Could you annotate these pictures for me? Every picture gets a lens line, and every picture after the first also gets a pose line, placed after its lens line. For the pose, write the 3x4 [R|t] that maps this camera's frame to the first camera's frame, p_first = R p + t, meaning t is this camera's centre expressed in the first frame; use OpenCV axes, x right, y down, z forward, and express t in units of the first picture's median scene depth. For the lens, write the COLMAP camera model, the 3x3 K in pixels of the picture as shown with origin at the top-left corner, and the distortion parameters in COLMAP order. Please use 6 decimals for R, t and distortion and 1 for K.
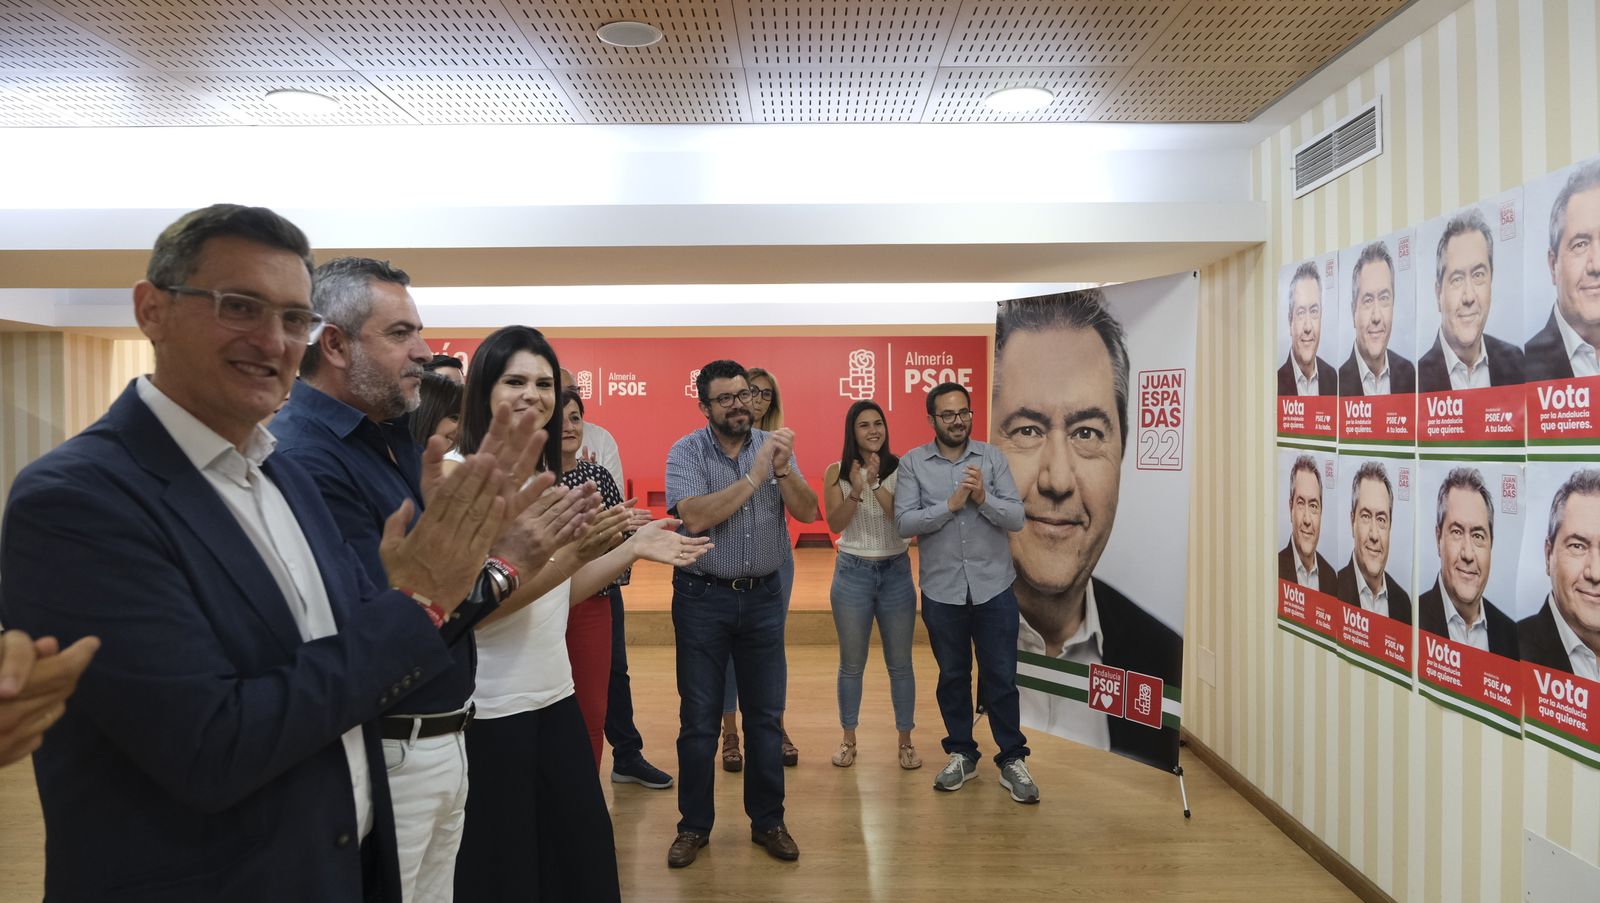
lens RADIAL K [[1081.2, 0, 811.3], [0, 1081.2, 452.0], [0, 0, 1]] dist [-0.024535, 0.008570]
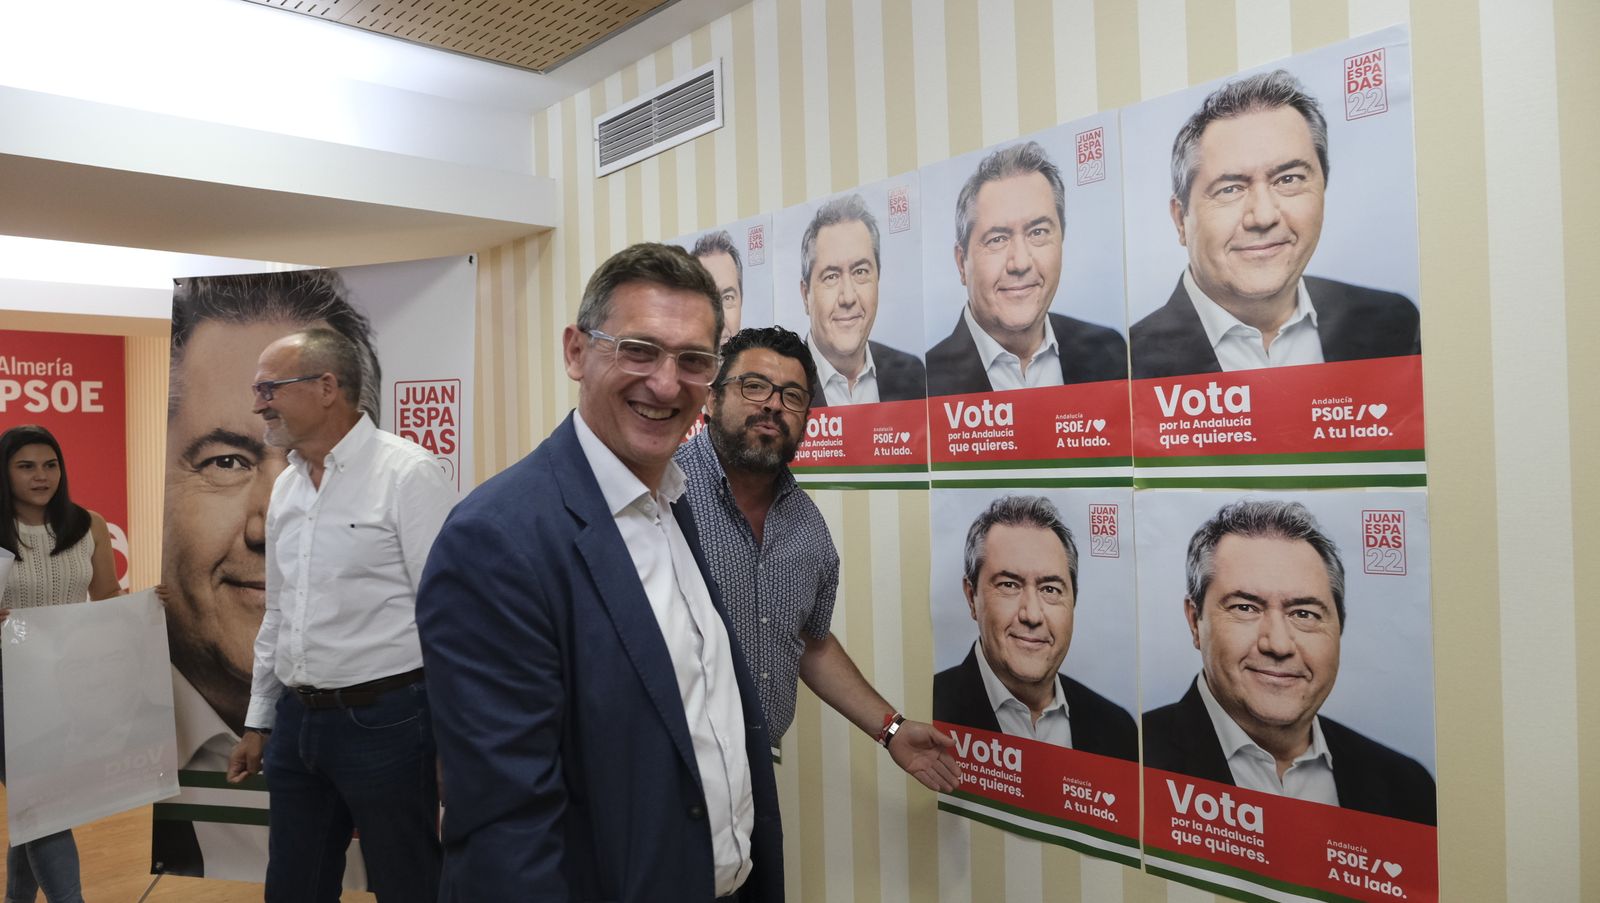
lens RADIAL K [[1095.1, 0, 800.0], [0, 1095.1, 451.5], [0, 0, 1]] dist [-0.022757, 0.005697]
pose [[0.743134, -0.009186, 0.669080, -0.000471], [0.026220, 0.999538, -0.015400, -0.009601], [-0.668629, 0.028988, 0.743031, 0.385113]]
